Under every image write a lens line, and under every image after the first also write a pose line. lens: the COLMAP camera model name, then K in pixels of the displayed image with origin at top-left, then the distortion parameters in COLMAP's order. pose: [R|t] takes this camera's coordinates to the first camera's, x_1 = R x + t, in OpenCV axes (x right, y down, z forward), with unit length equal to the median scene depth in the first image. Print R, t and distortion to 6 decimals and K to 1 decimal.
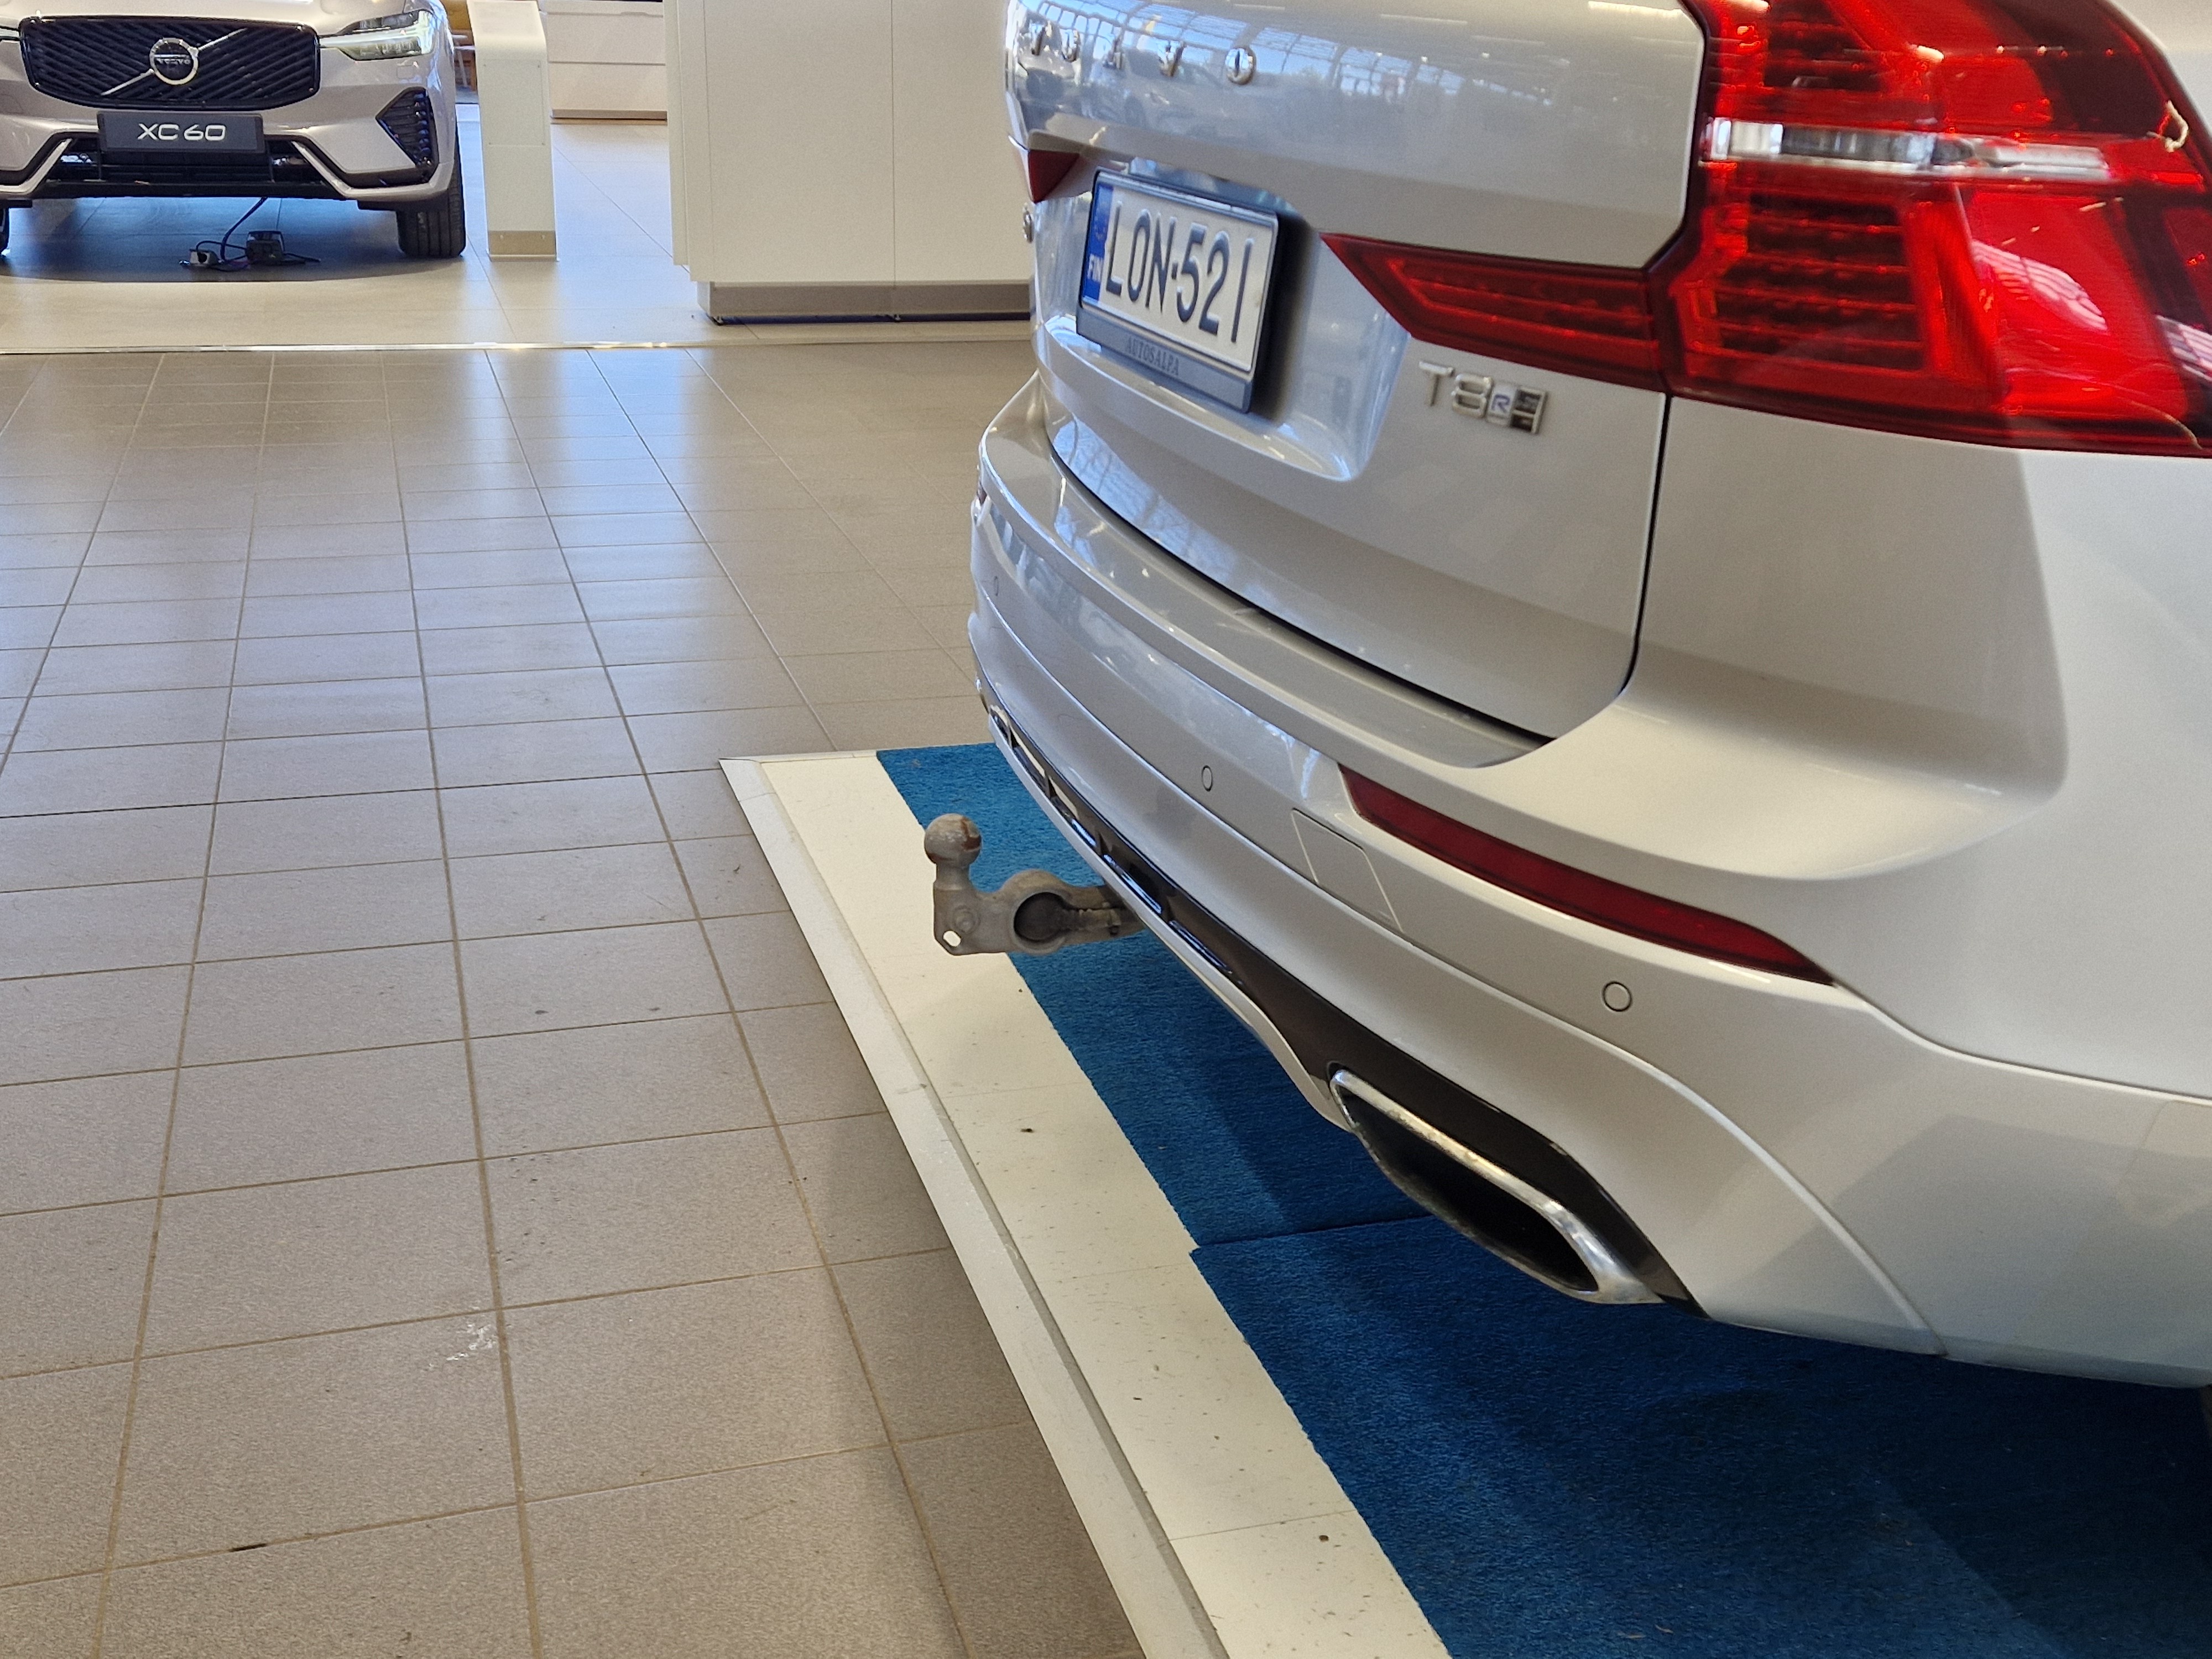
lens RADIAL K [[2341.3, 0, 1101.3], [0, 2341.3, 829.9], [0, 0, 1]] dist [0.084669, -0.013223]
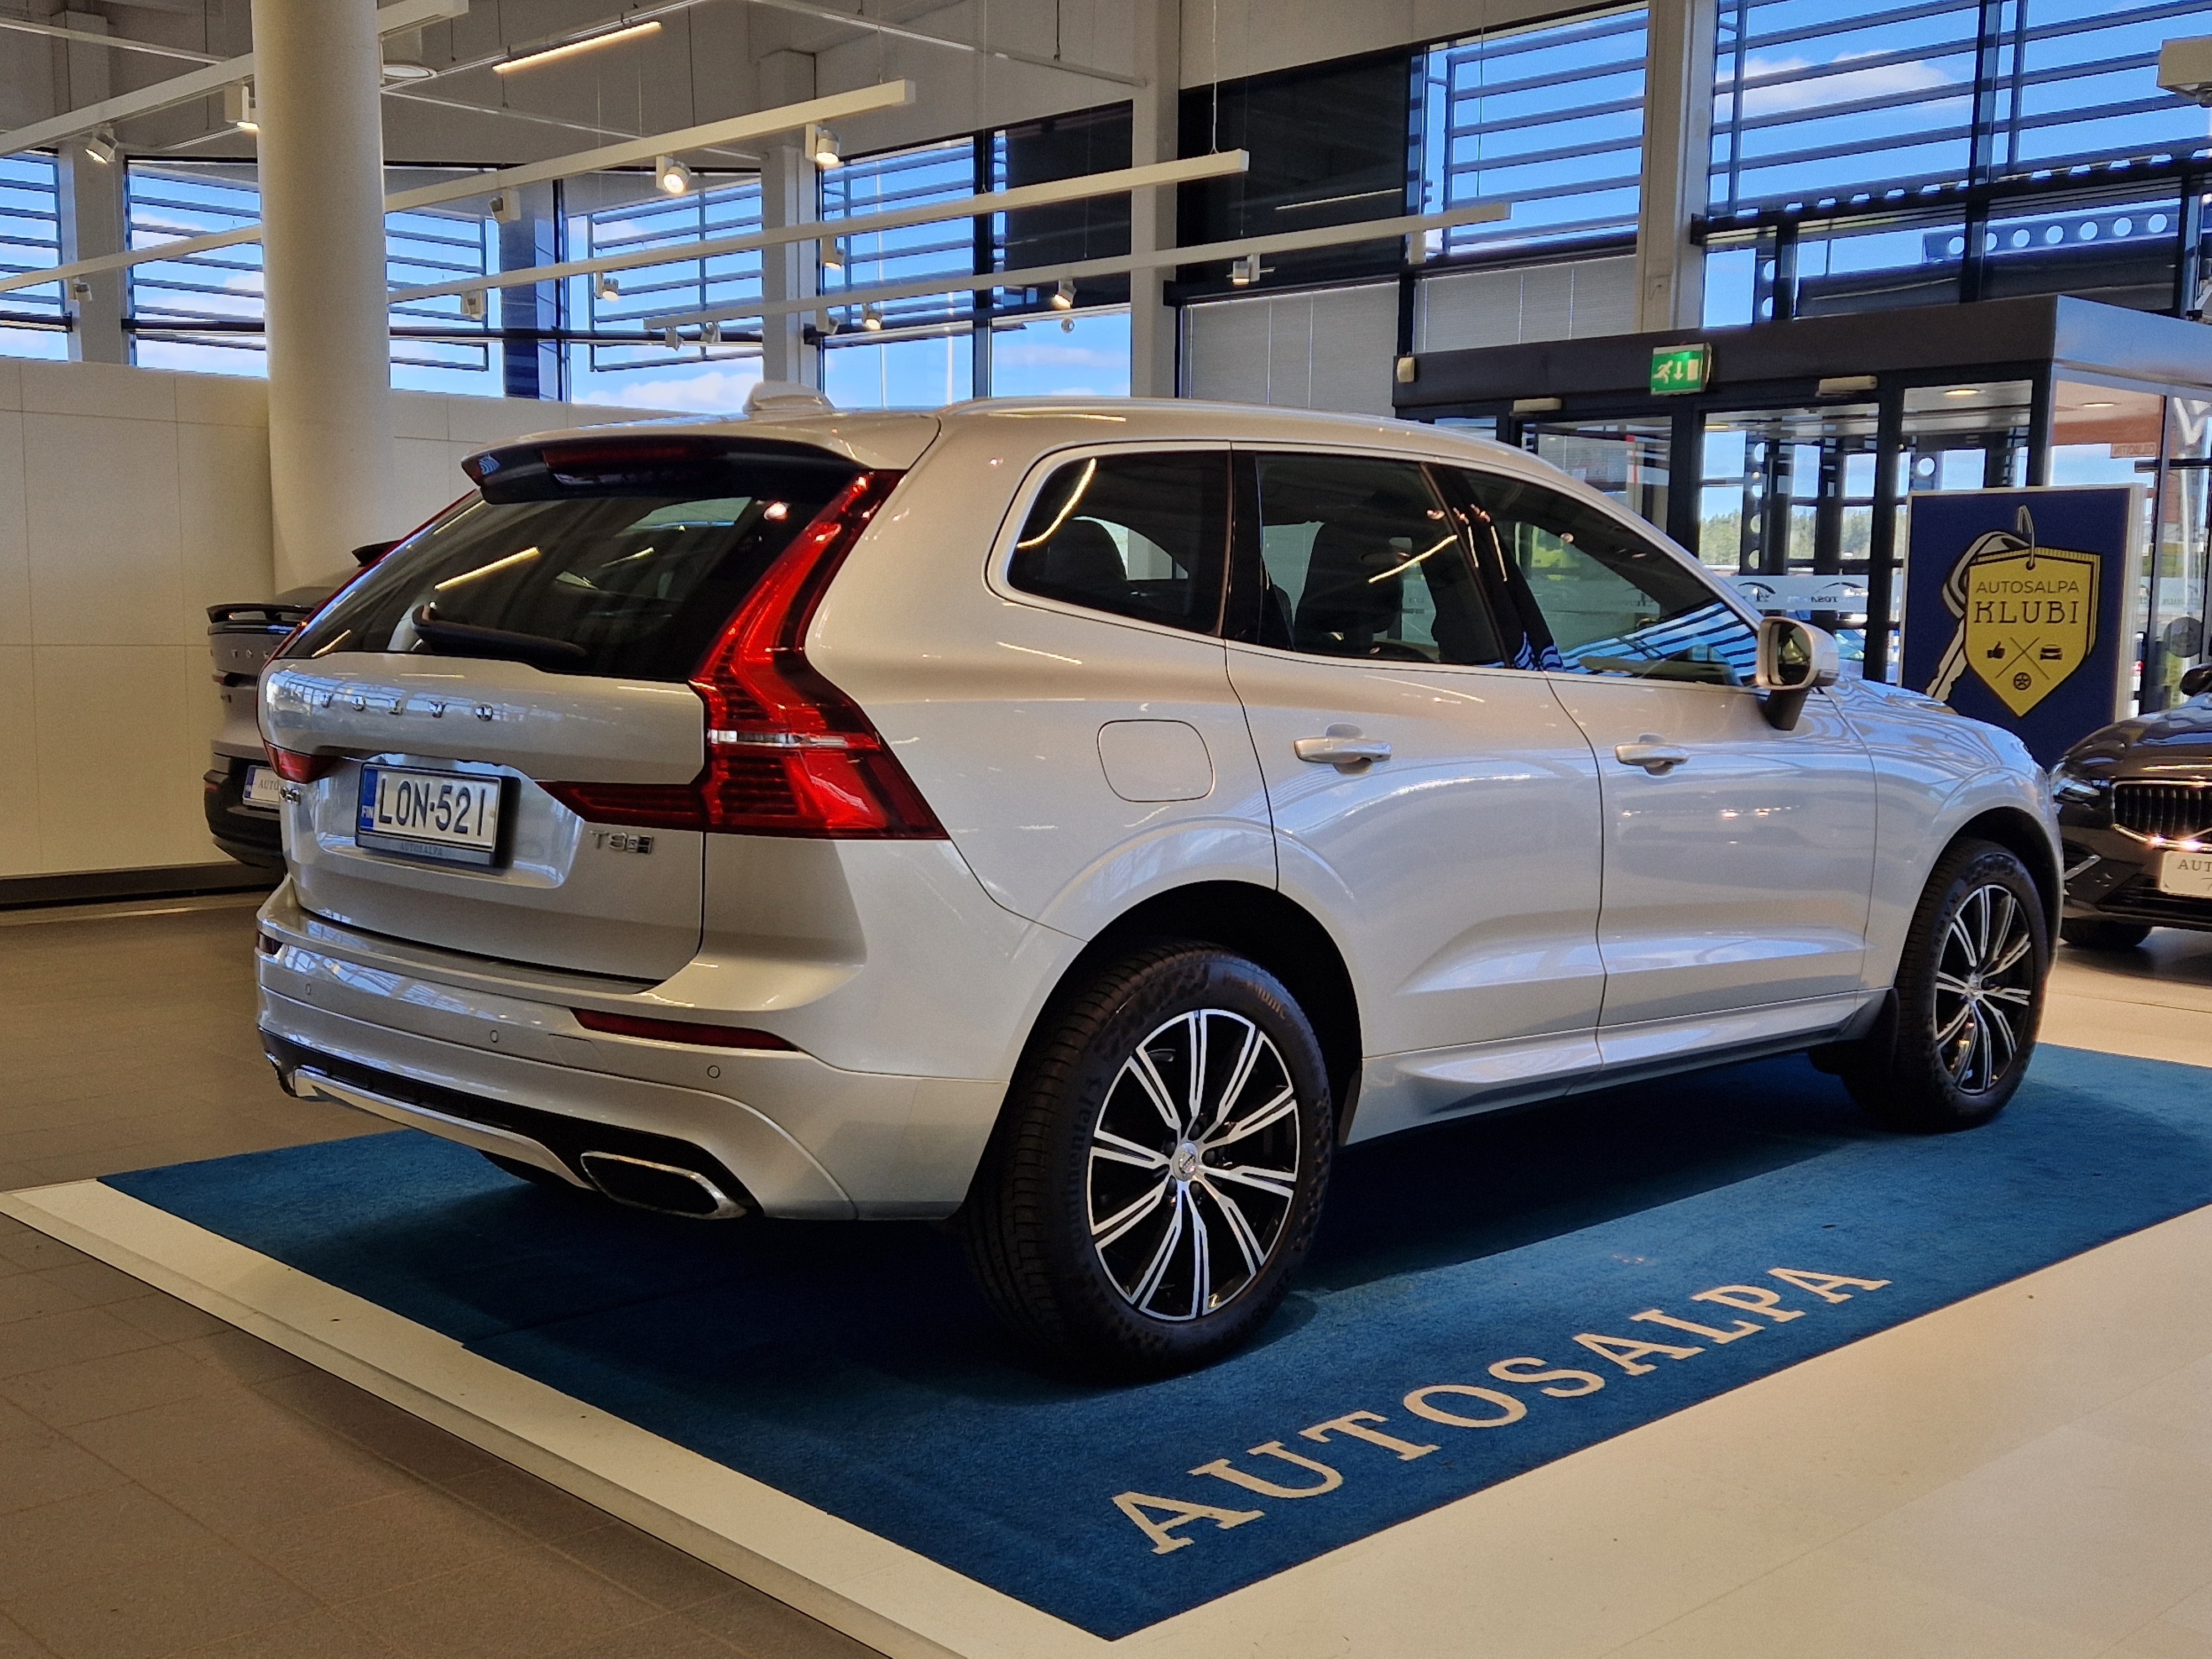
lens RADIAL K [[2341.3, 0, 1101.3], [0, 2341.3, 829.9], [0, 0, 1]] dist [0.084669, -0.013223]
pose [[0.885034, -0.051036, 0.462720, -0.500242], [0.163262, 0.964869, -0.205849, 0.366703], [-0.435958, 0.257728, 0.862274, -1.244309]]
